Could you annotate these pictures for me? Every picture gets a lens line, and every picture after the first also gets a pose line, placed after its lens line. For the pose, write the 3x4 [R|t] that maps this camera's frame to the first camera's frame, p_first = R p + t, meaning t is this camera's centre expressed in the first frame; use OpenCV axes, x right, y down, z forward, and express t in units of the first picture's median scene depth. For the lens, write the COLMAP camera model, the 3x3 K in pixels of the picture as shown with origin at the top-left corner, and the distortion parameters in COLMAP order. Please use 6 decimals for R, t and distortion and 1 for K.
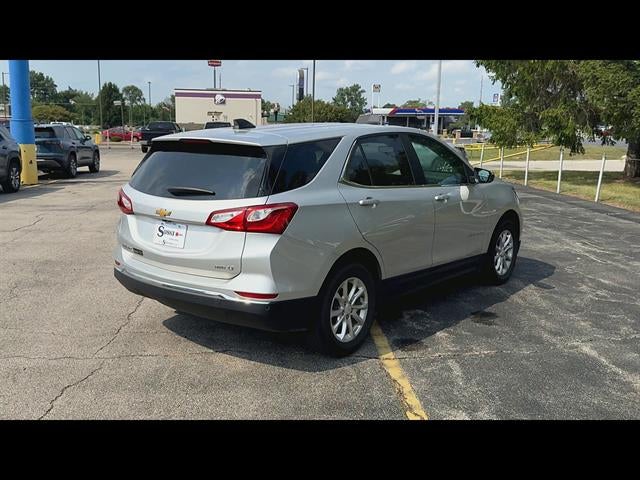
lens RADIAL K [[621.4, 0, 316.2], [0, 621.4, 237.6], [0, 0, 1]] dist [0.091311, 0.000000]
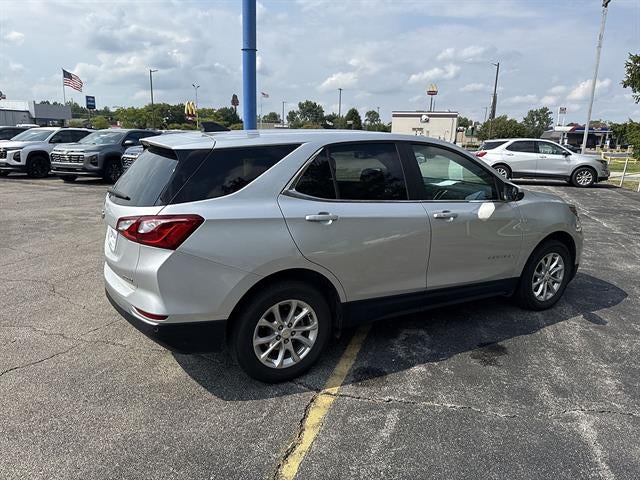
lens RADIAL K [[441.9, 0, 348.2], [0, 441.9, 234.9], [0, 0, 1]] dist [0.020180, 0.004905]
pose [[0.940750, 0.091398, -0.326551, 0.295596], [-0.079044, 0.995569, 0.050933, -0.060591], [0.329760, -0.022104, 0.943806, 0.371857]]
